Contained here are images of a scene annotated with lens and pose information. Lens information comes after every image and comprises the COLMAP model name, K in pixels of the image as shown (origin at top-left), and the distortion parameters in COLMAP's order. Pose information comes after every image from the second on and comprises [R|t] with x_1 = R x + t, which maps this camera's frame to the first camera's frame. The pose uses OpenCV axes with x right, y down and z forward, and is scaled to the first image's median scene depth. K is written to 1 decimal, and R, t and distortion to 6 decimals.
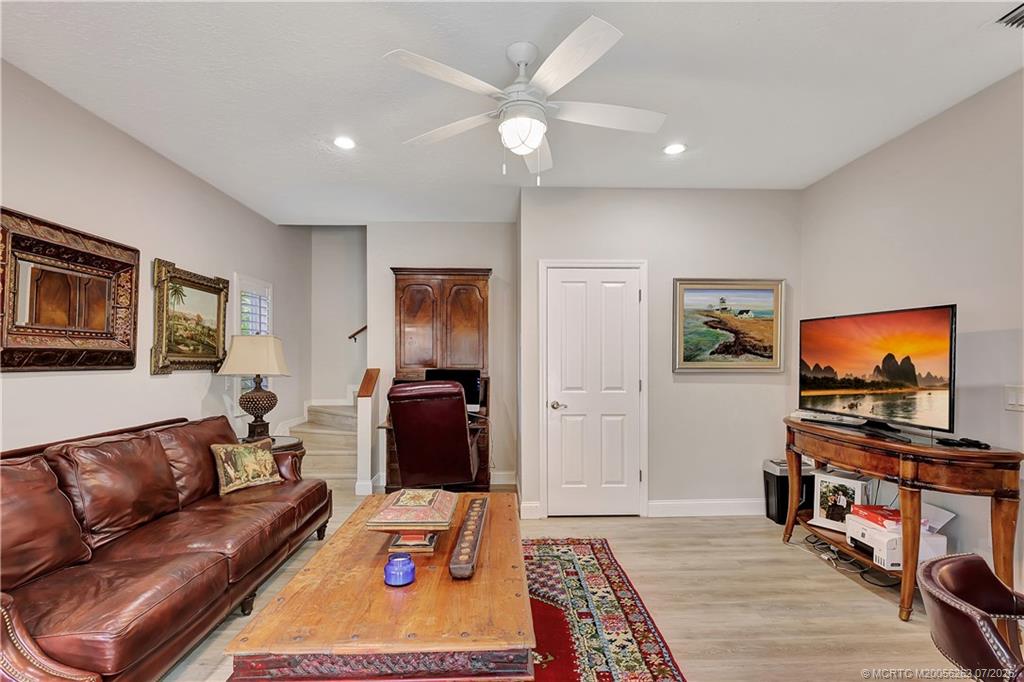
lens RADIAL K [[493.4, 0, 512.0], [0, 493.4, 356.4], [0, 0, 1]] dist [0.002178, 0.000384]
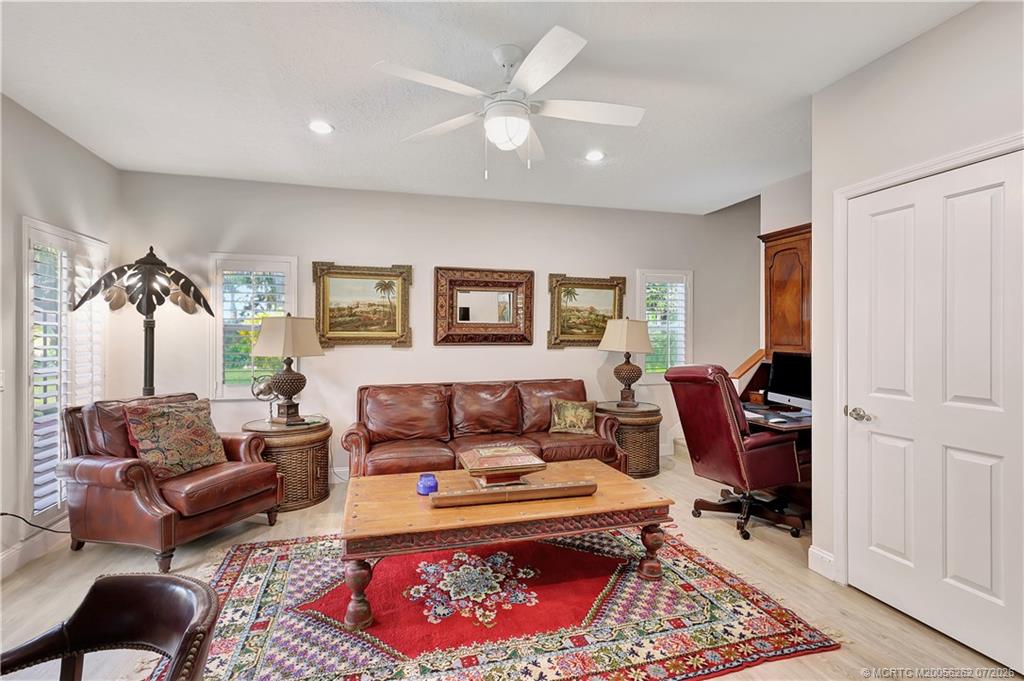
lens RADIAL K [[474.7, 0, 509.7], [0, 474.7, 334.1], [0, 0, 1]] dist [0.000869, 0.000336]
pose [[0.245890, -0.004269, -0.969288, 0.708213], [0.007970, 0.999965, -0.002382, -0.007003], [0.969265, -0.007139, 0.245916, 0.524956]]
